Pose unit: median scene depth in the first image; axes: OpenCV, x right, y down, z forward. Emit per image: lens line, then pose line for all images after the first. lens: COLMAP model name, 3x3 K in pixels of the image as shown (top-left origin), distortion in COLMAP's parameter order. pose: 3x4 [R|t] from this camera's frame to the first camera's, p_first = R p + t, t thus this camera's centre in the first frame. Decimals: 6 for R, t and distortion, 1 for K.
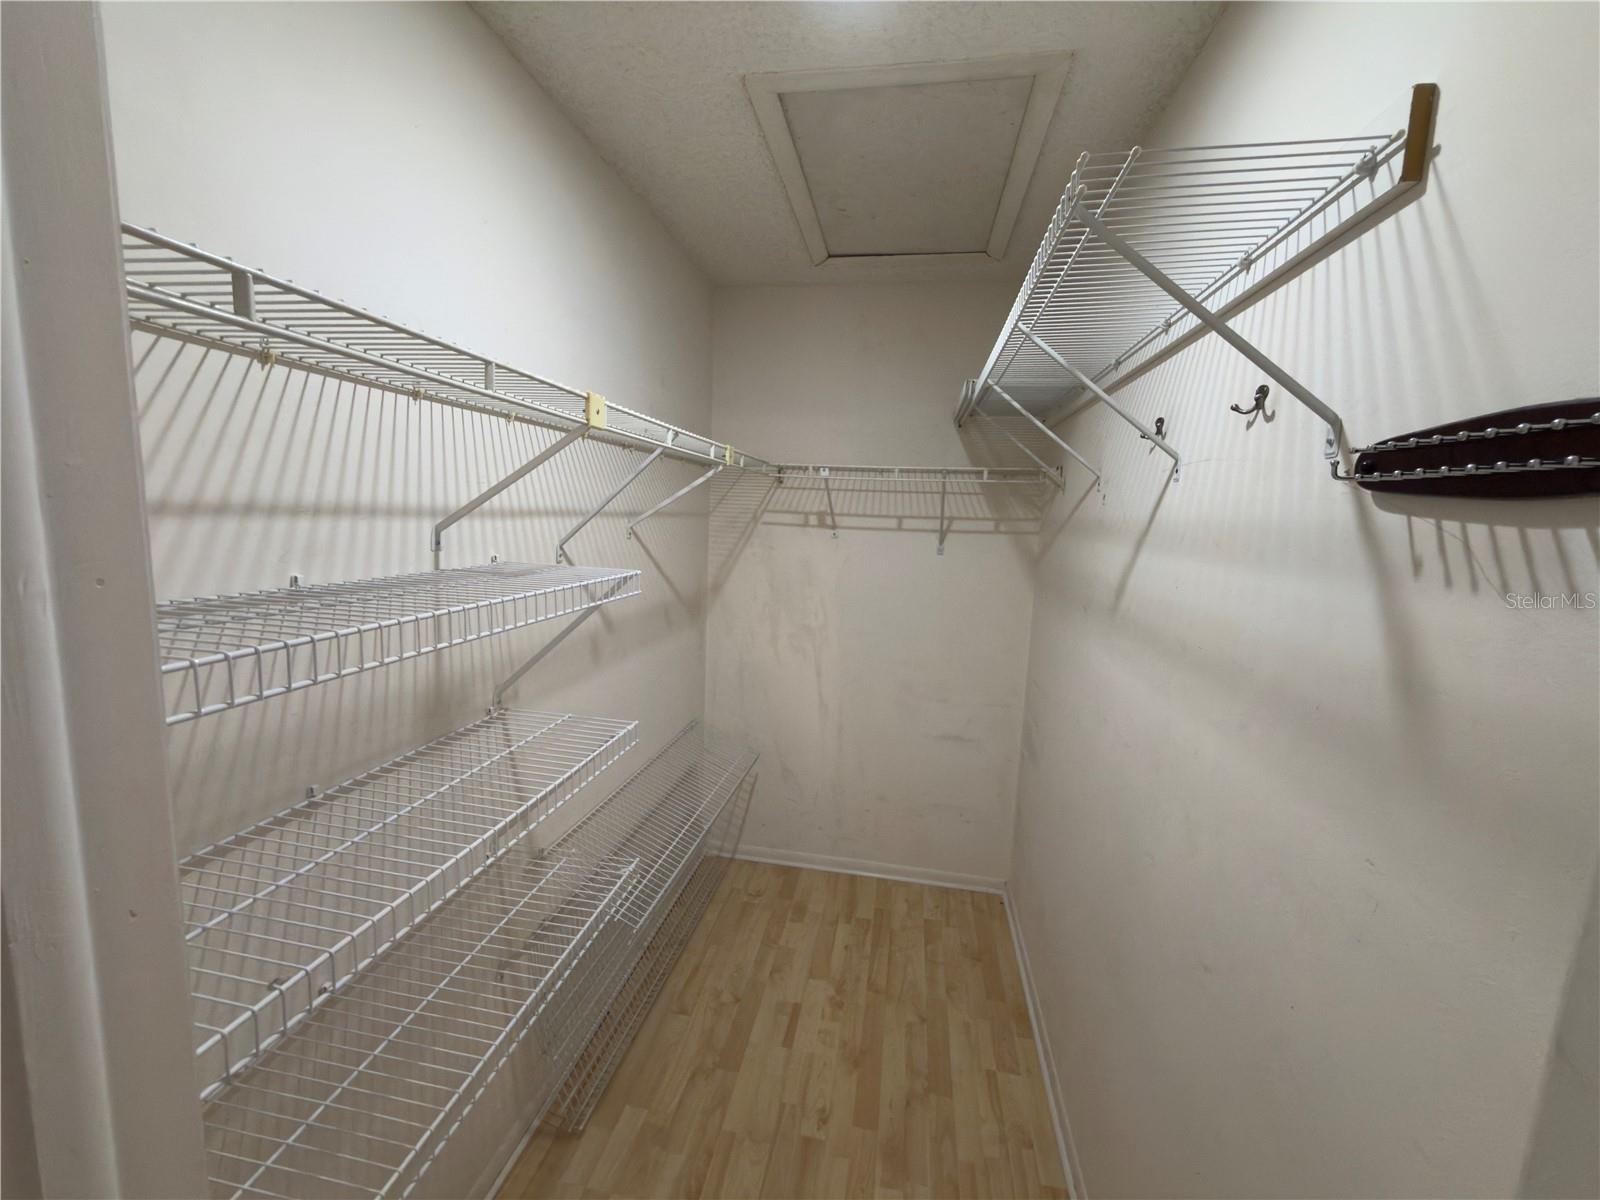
lens RADIAL K [[638.9, 0, 799.4], [0, 638.9, 600.4], [0, 0, 1]] dist [-0.001033, 0.000720]
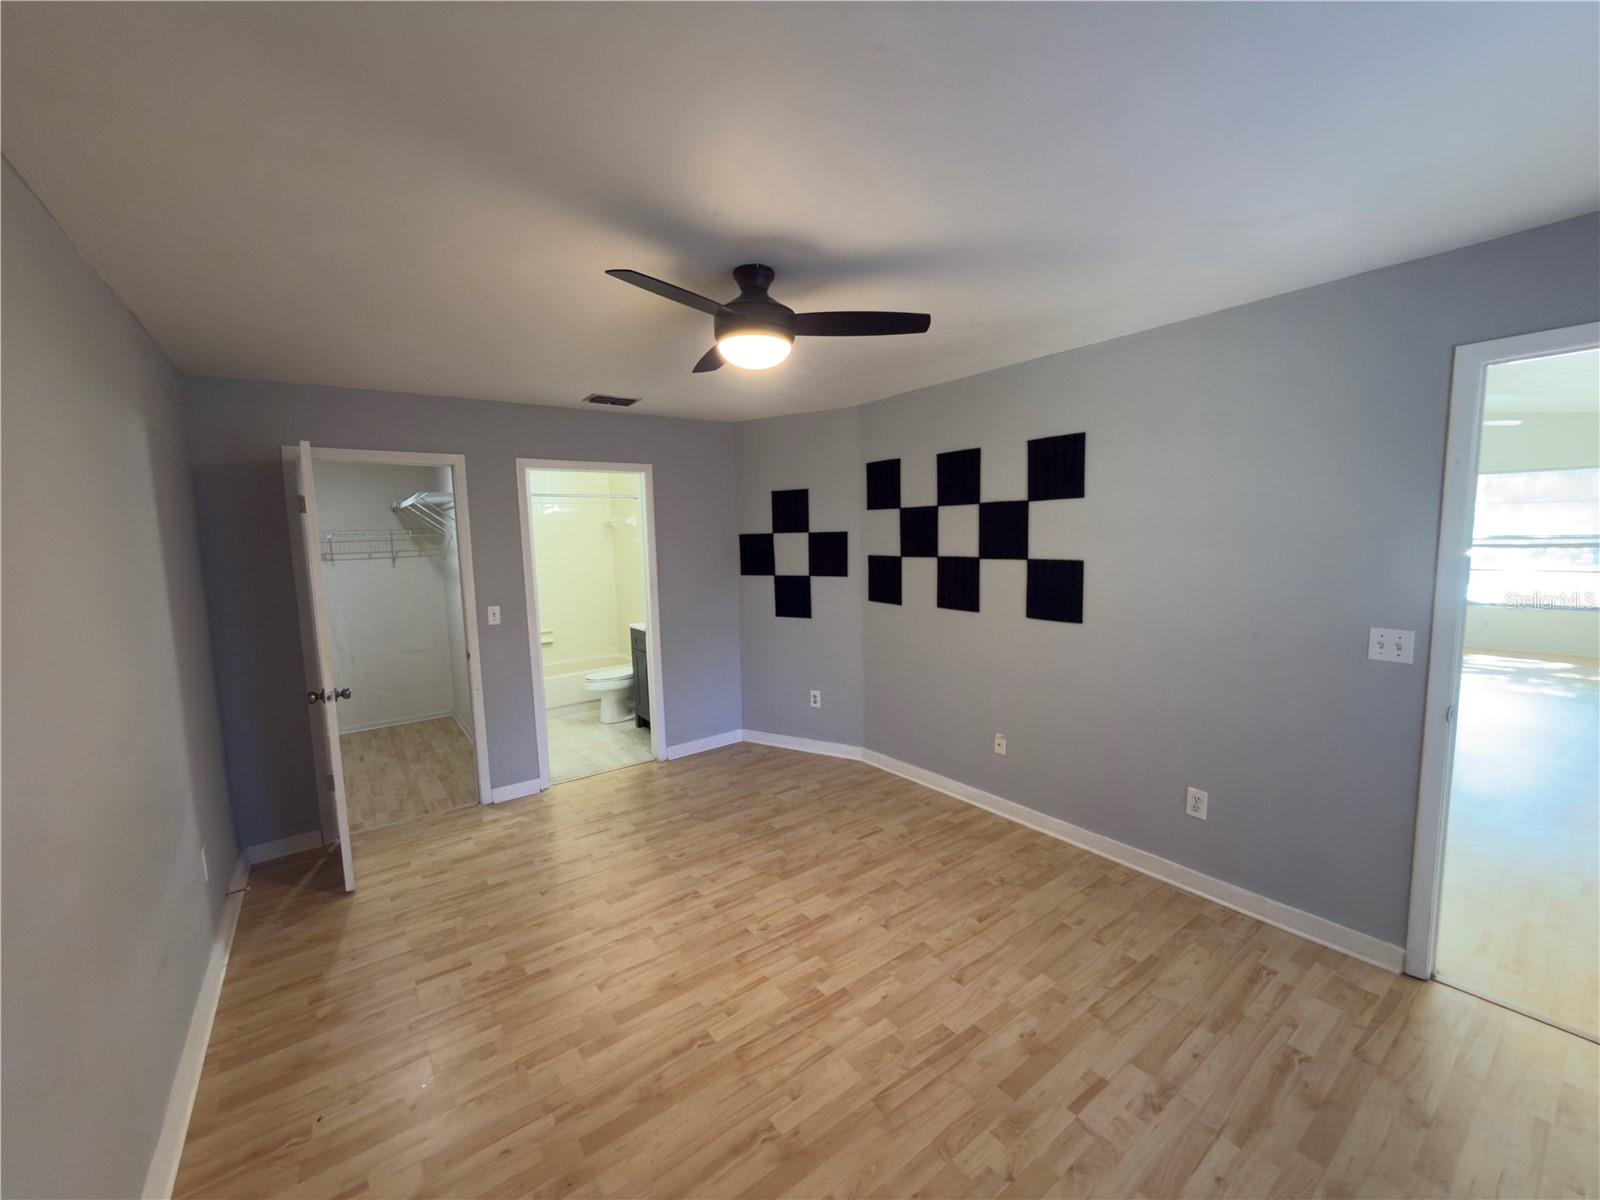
lens RADIAL K [[638.9, 0, 803.4], [0, 638.9, 600.9], [0, 0, 1]] dist [-0.001033, 0.000720]
pose [[0.683620, -0.134073, 0.717417, -0.493164], [0.150900, 0.987707, 0.040795, 0.196106], [-0.714067, 0.080370, 0.695448, -1.842056]]
